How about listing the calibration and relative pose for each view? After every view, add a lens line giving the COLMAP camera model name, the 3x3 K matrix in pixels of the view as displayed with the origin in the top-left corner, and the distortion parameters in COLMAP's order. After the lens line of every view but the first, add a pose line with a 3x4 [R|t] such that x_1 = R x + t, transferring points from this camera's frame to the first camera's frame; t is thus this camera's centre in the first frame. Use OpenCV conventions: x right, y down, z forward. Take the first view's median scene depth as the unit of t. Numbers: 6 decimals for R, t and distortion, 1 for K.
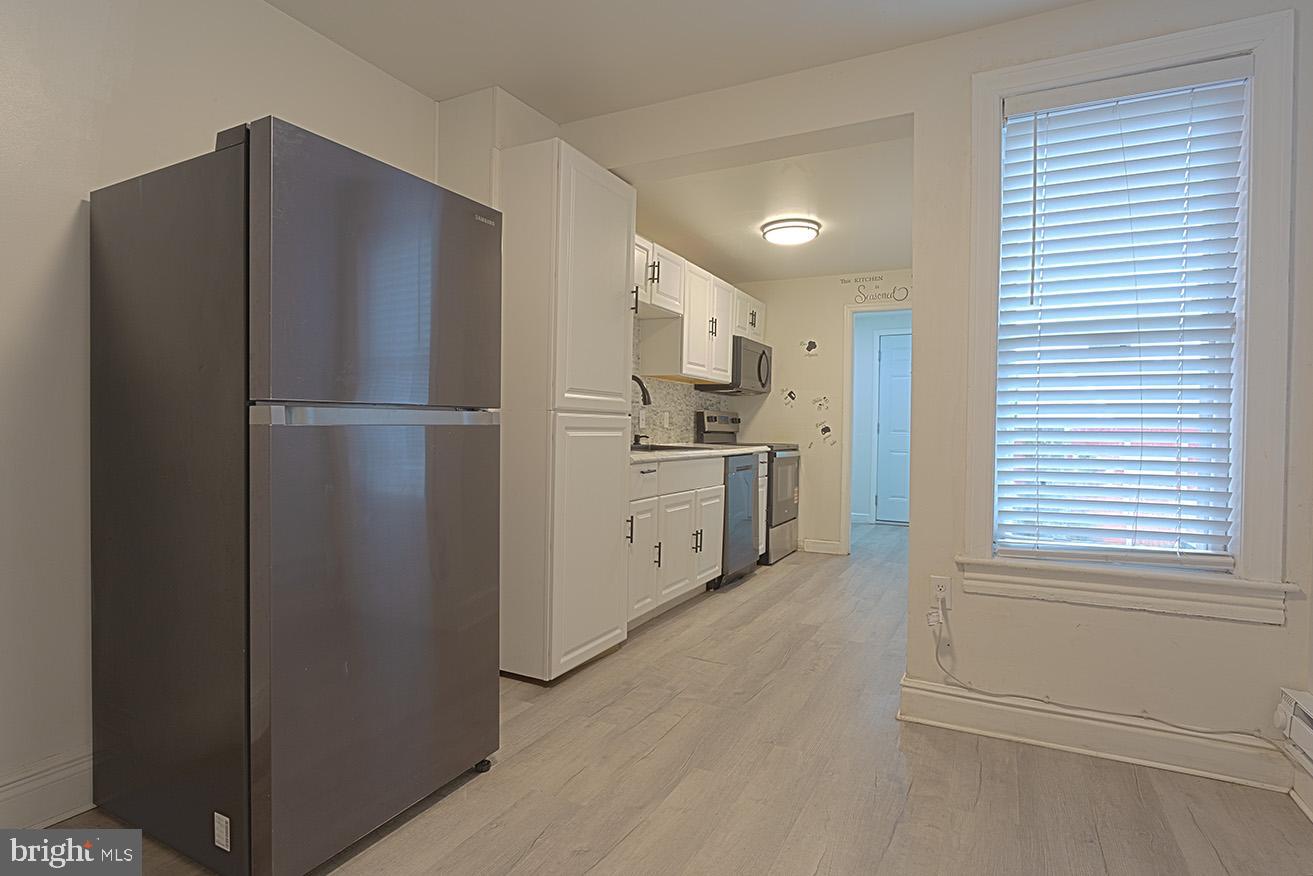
lens RADIAL K [[667.4, 0, 656.5], [0, 667.4, 438.0], [0, 0, 1]] dist [-0.002332, 0.000170]
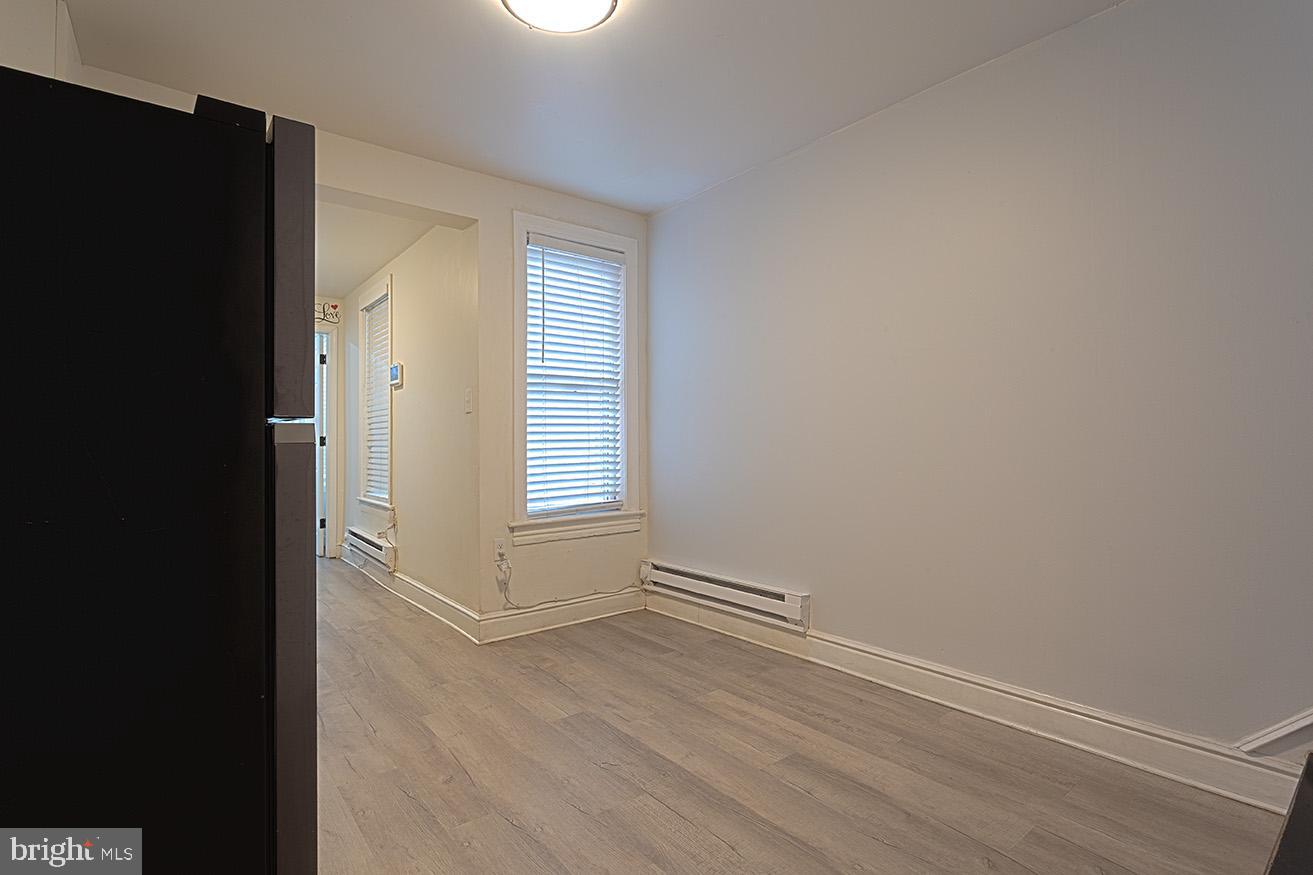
lens RADIAL K [[637.6, 0, 656.5], [0, 637.6, 437.5], [0, 0, 1]] dist [-0.000578, 0.000065]
pose [[0.416758, -0.007472, 0.908987, -0.336162], [0.025906, 0.999658, -0.003660, -0.001189], [-0.908648, 0.025074, 0.416809, 0.041416]]
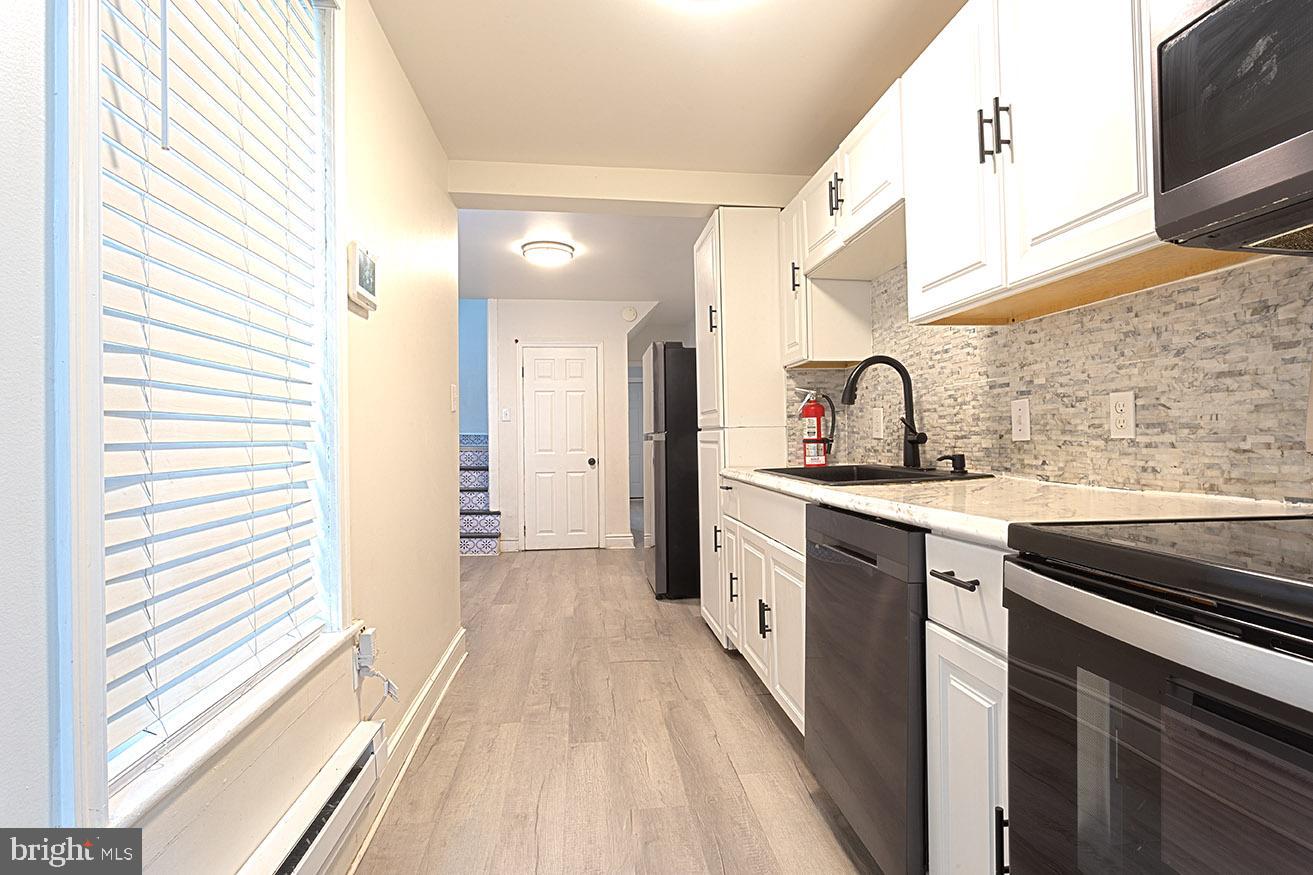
lens RADIAL K [[667.4, 0, 656.5], [0, 667.4, 437.5], [0, 0, 1]] dist [-0.002332, 0.000170]
pose [[-0.831544, -0.007247, -0.555412, 0.380840], [-0.011640, 0.999923, 0.004380, -0.014684], [0.555337, 0.010107, -0.831564, 1.117137]]
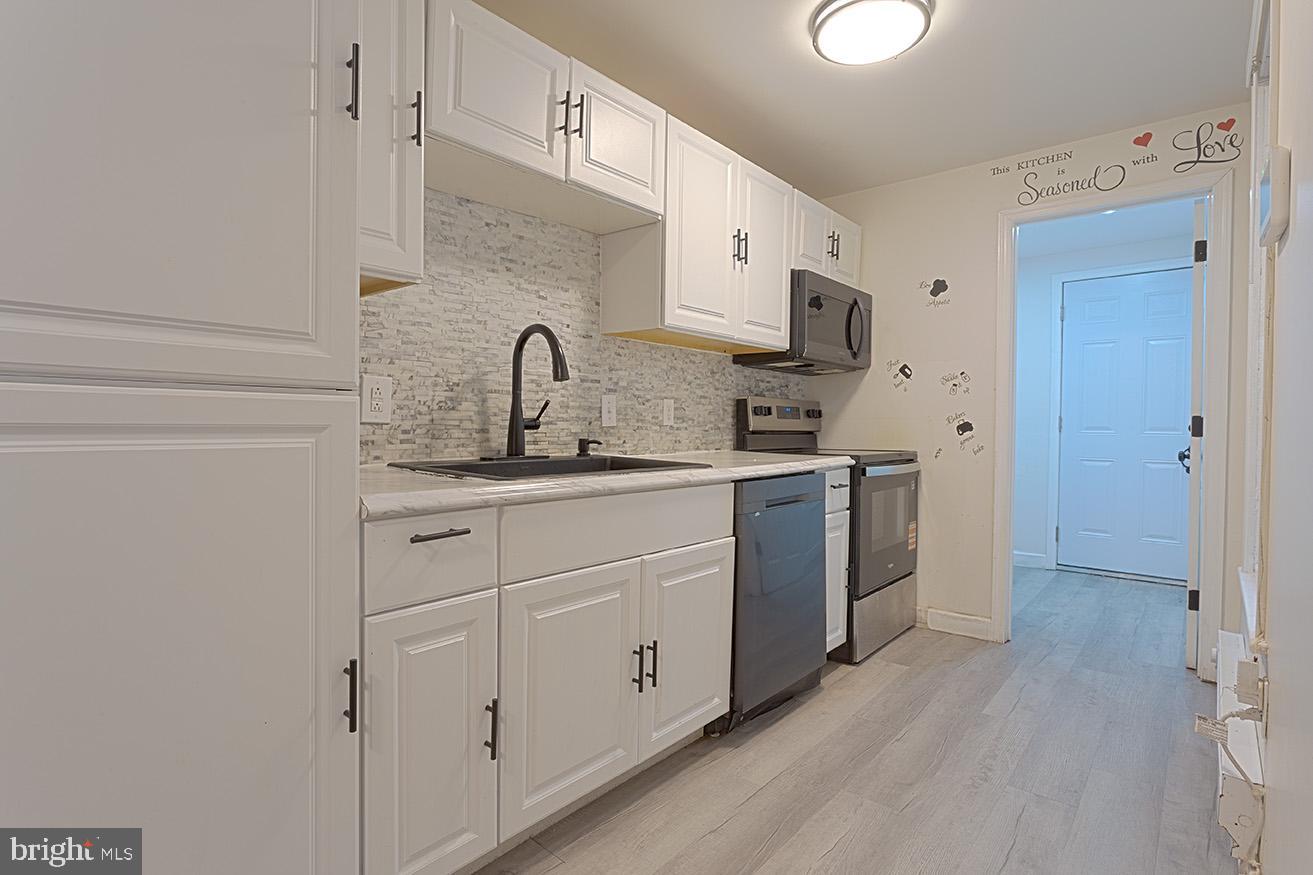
lens RADIAL K [[648.7, 0, 656.5], [0, 648.7, 437.5], [0, 0, 1]] dist [-0.003525, 0.000166]
pose [[0.973886, -0.002575, -0.227024, 0.131942], [0.002999, 0.999994, 0.001520, -0.005521], [0.227019, -0.002161, 0.973888, 0.423465]]
